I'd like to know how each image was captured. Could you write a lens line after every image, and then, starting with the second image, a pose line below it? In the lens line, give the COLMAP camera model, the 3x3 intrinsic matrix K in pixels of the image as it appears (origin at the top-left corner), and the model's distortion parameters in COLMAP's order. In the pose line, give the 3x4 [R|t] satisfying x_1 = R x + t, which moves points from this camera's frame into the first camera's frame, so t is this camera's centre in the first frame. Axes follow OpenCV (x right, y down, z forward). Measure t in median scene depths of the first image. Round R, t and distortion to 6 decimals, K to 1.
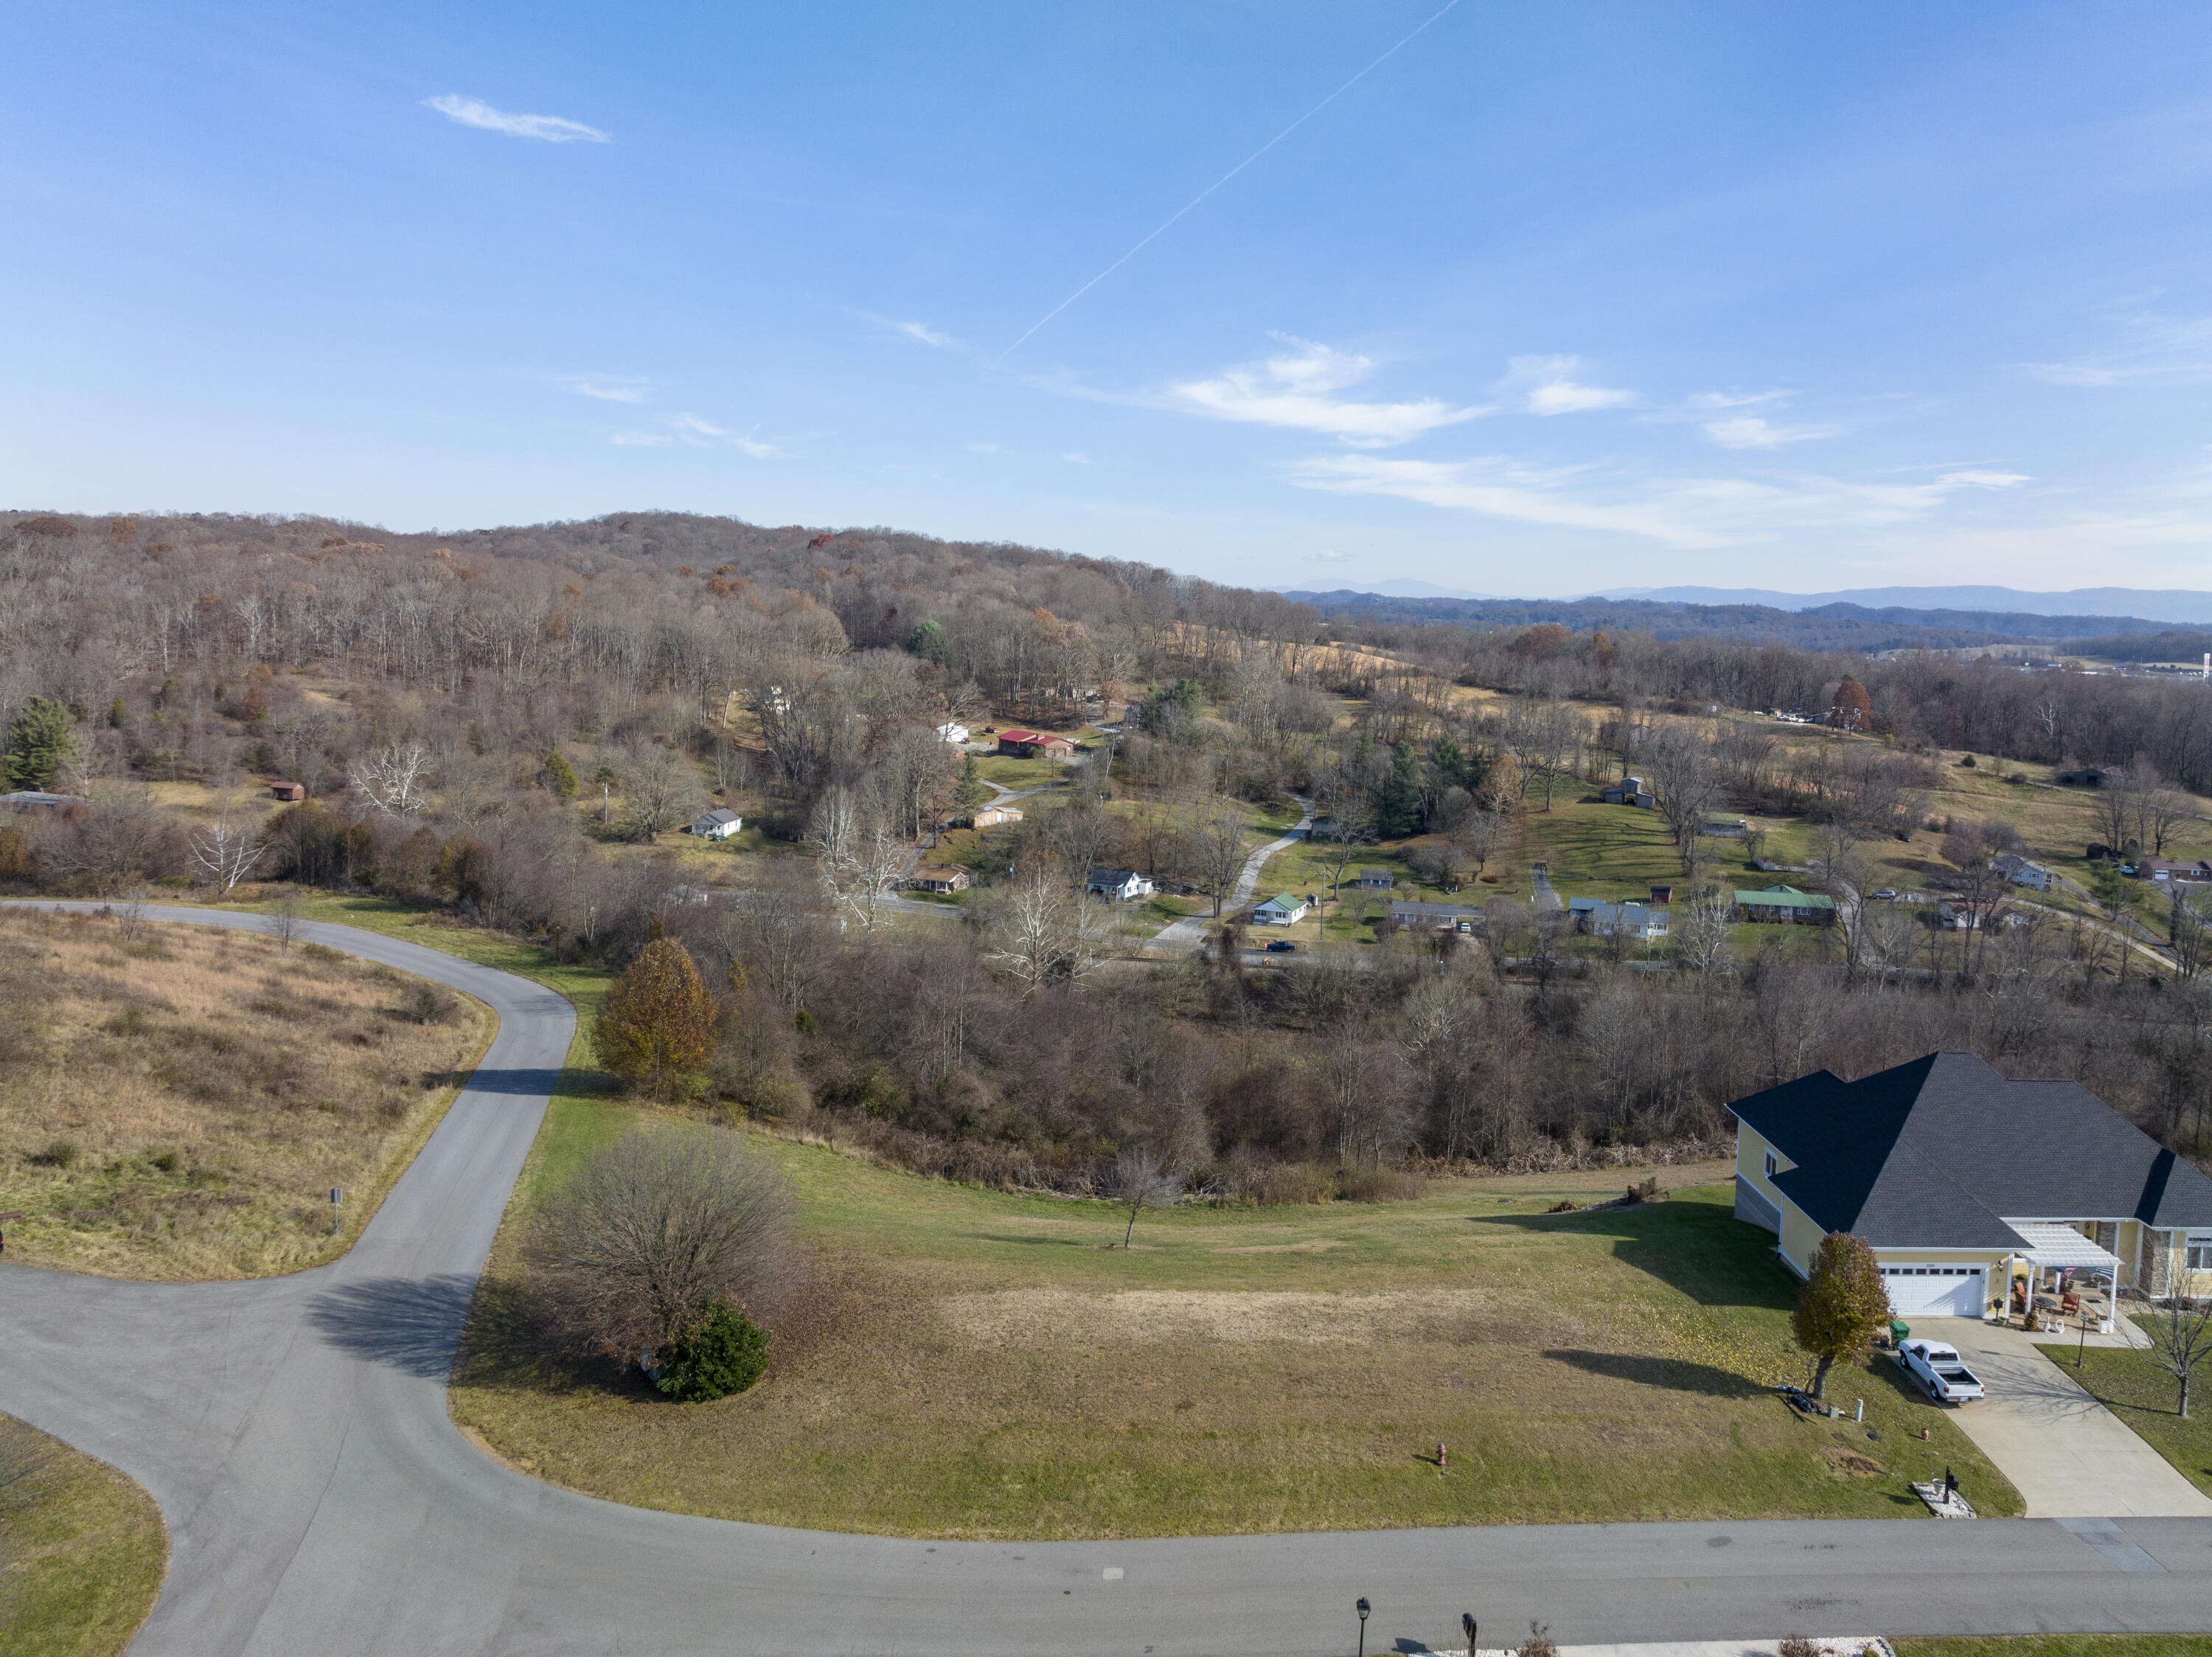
lens RADIAL K [[1631.6, 0, 1209.2], [0, 1631.6, 705.6], [0, 0, 1]] dist [-0.036920, 0.011617]
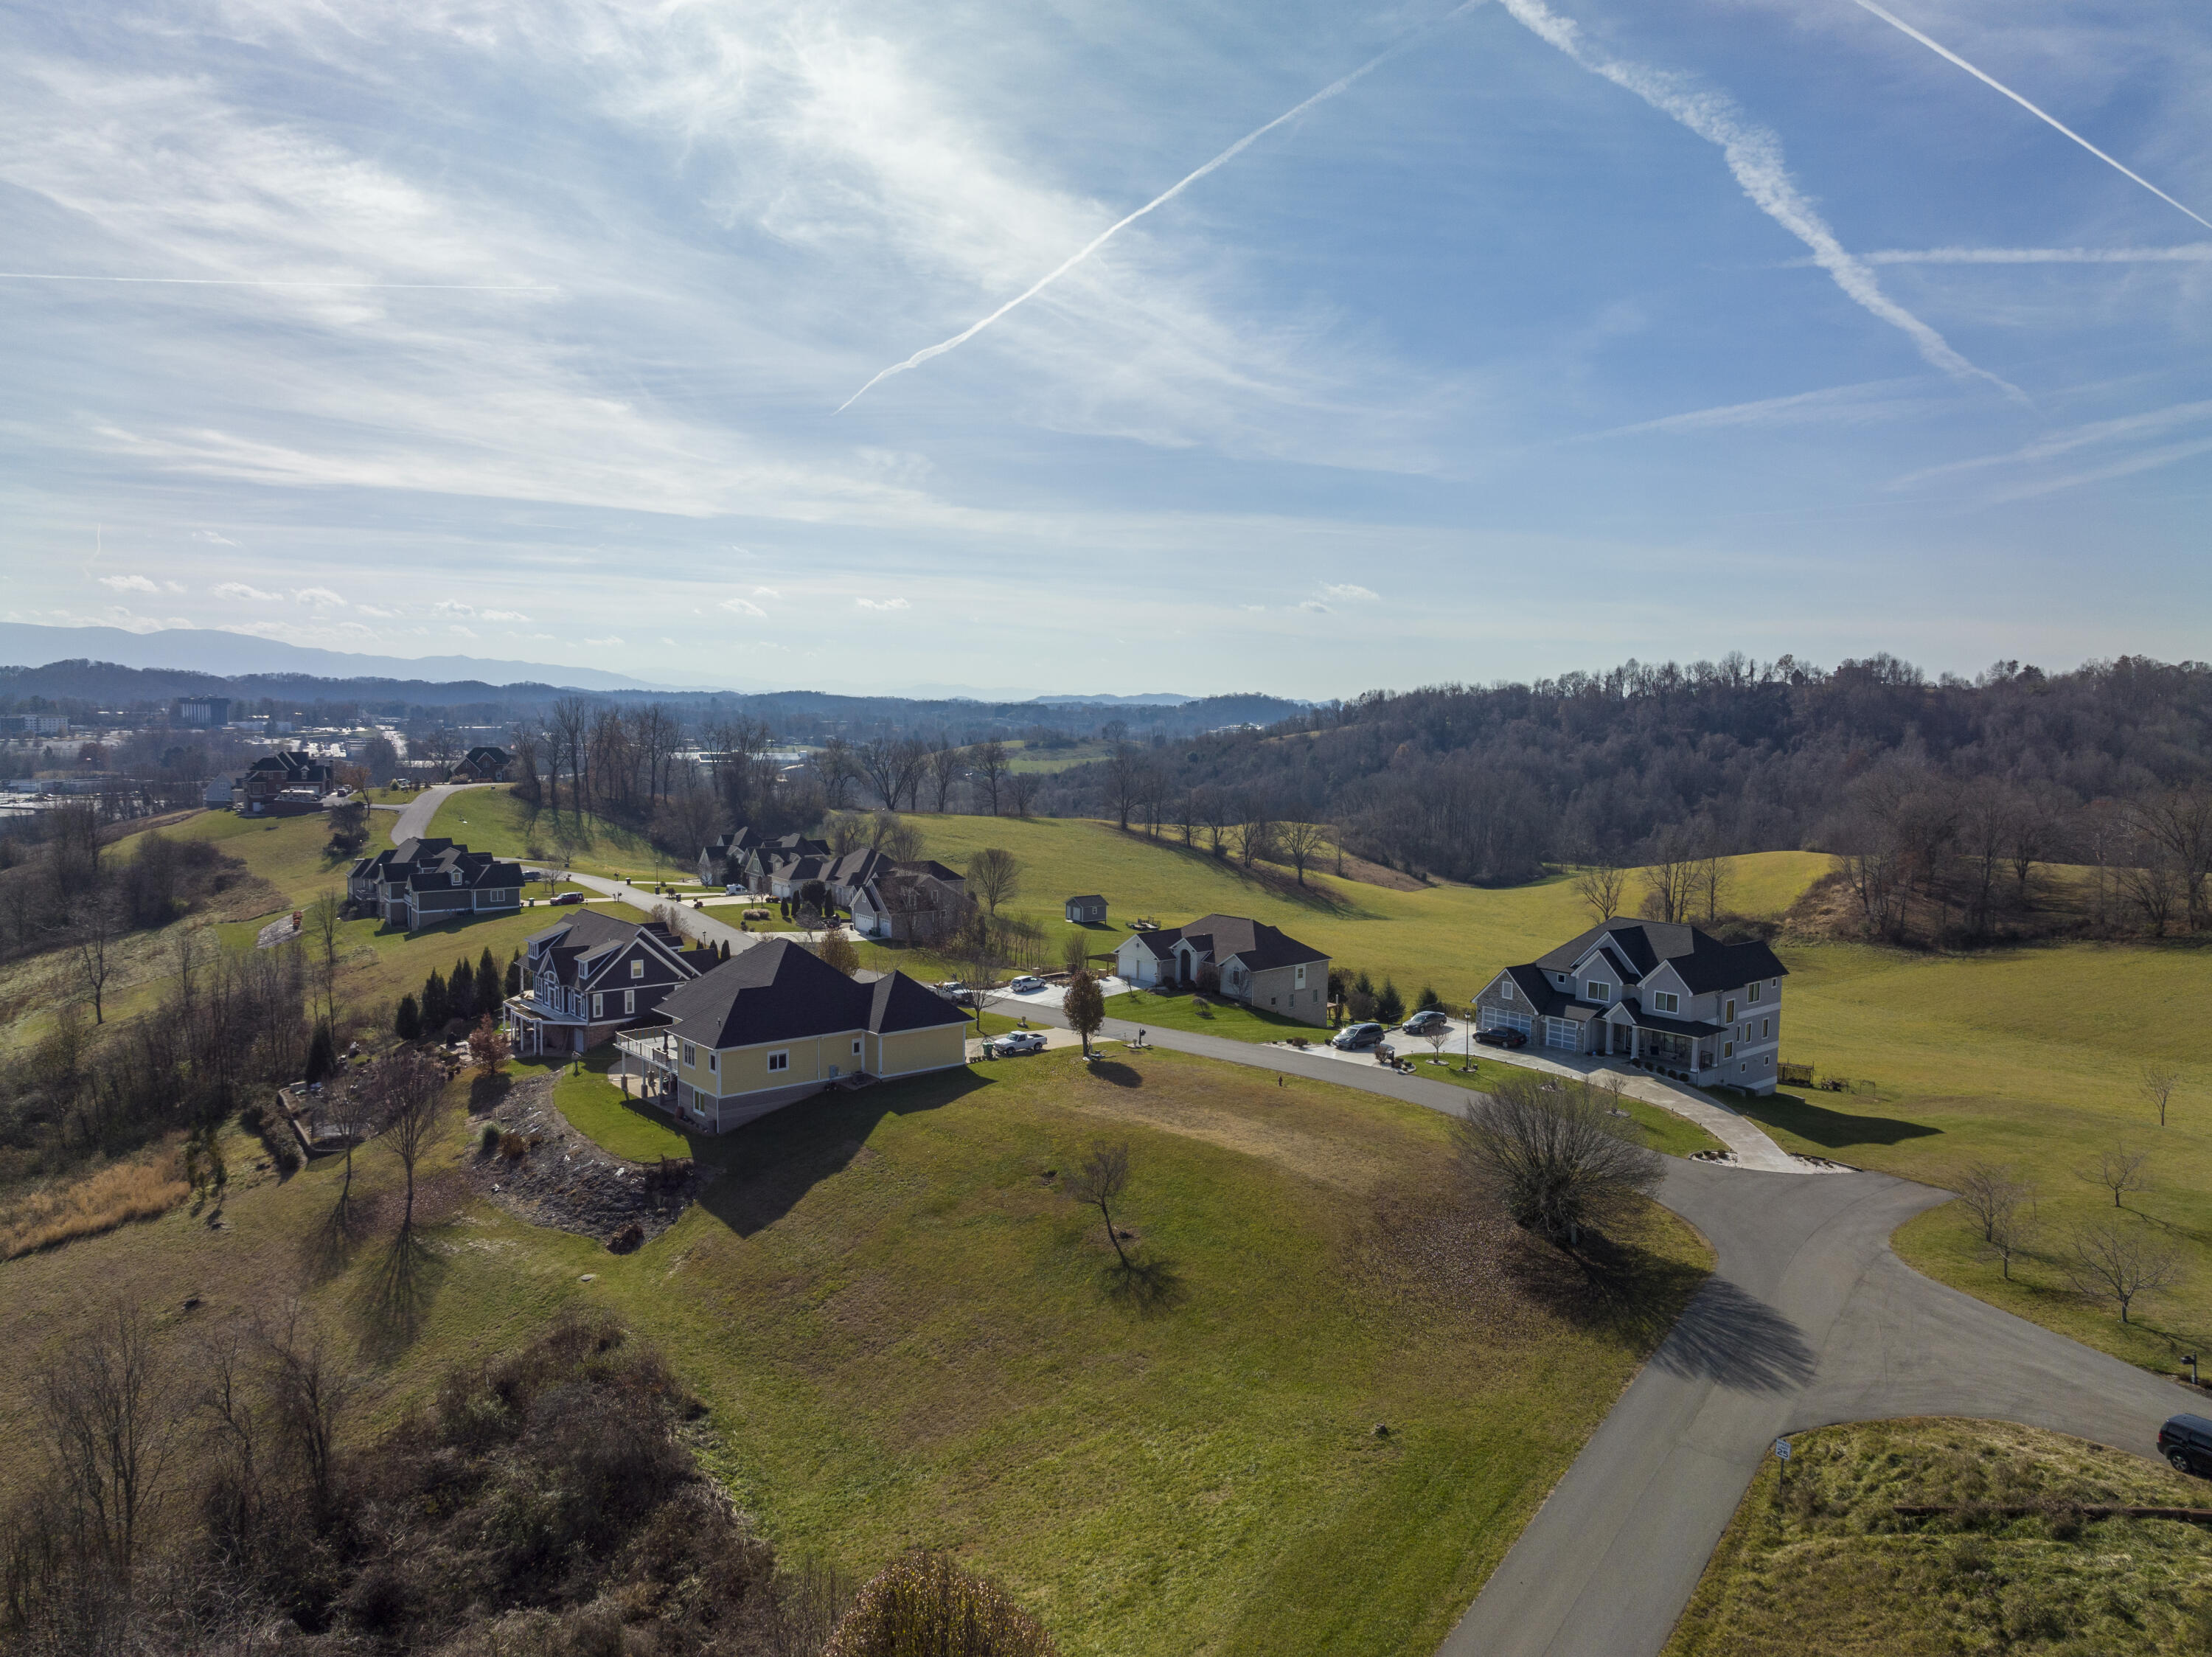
lens RADIAL K [[1574.8, 0, 1106.3], [0, 1574.8, 815.6], [0, 0, 1]] dist [-0.032823, -0.000711]
pose [[-0.603432, -0.104487, 0.790539, -0.309790], [0.014263, 0.989805, 0.141712, -0.037943], [-0.797287, 0.096789, -0.595790, 0.572675]]
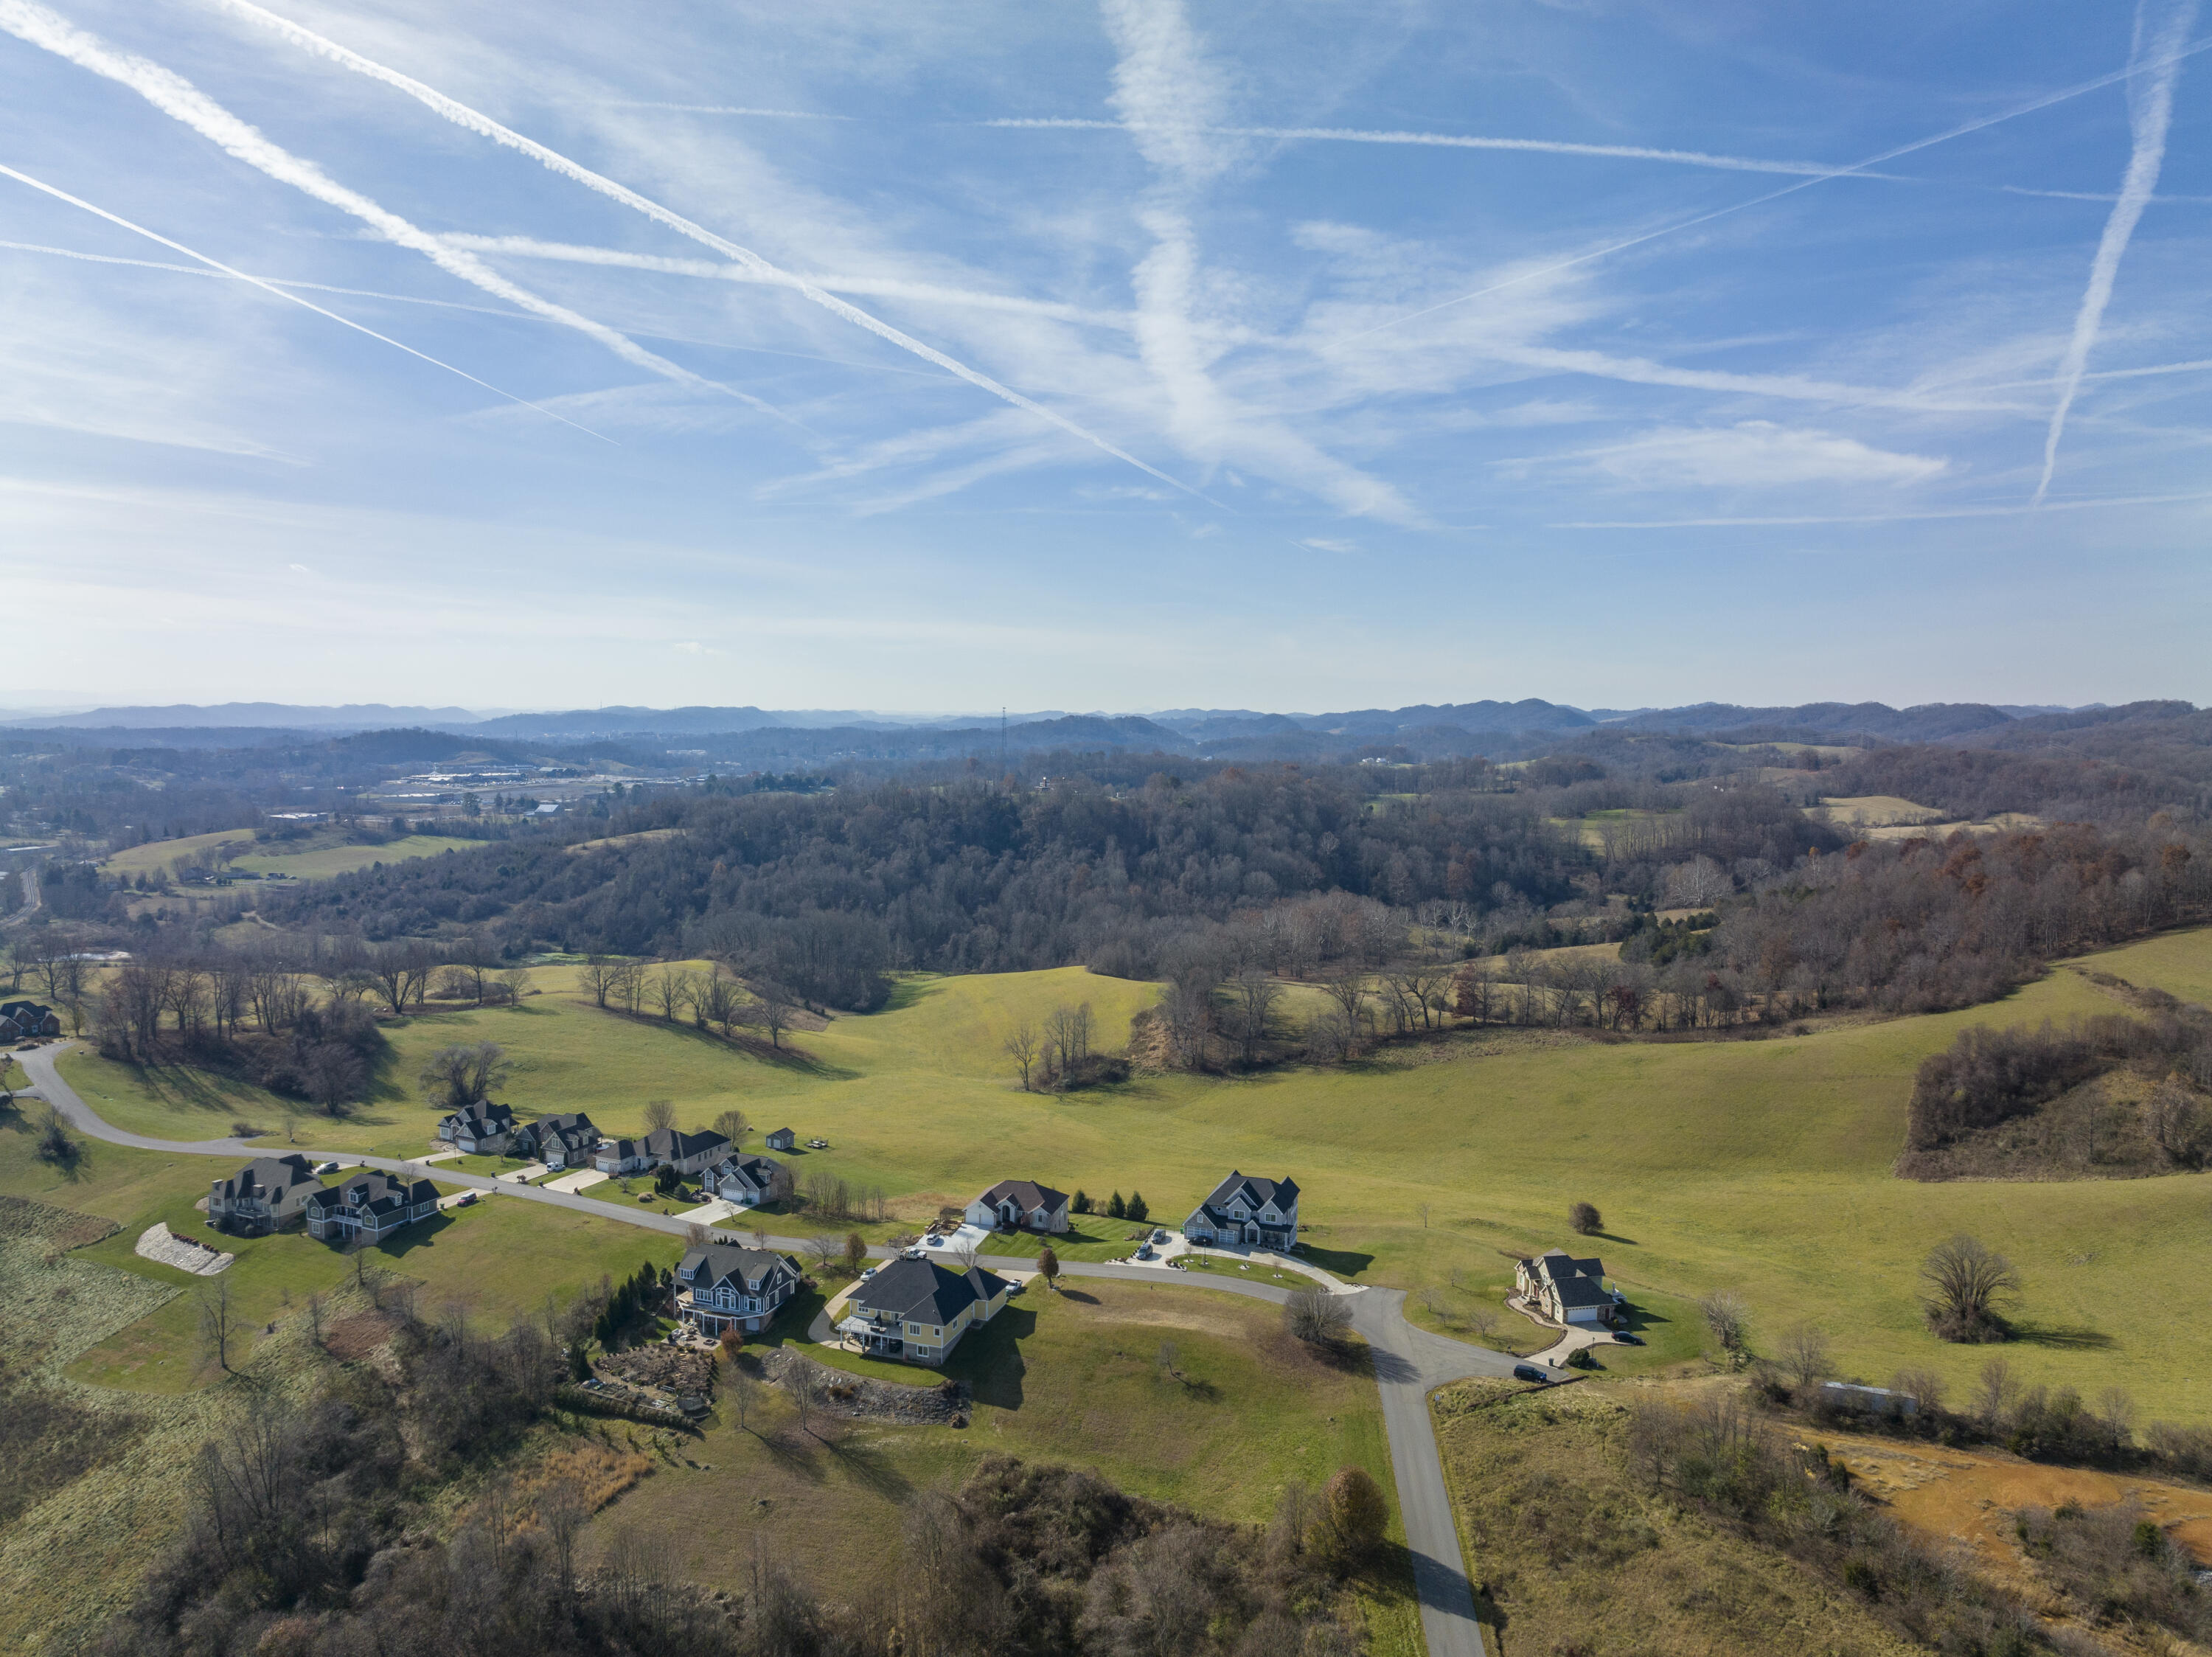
lens RADIAL K [[1574.8, 0, 1106.3], [0, 1574.8, 815.6], [0, 0, 1]] dist [-0.032823, -0.000711]
pose [[-0.928703, -0.071868, 0.363794, -0.319517], [-0.021312, 0.989762, 0.141125, -0.378615], [-0.370212, 0.123310, -0.920727, 1.251786]]
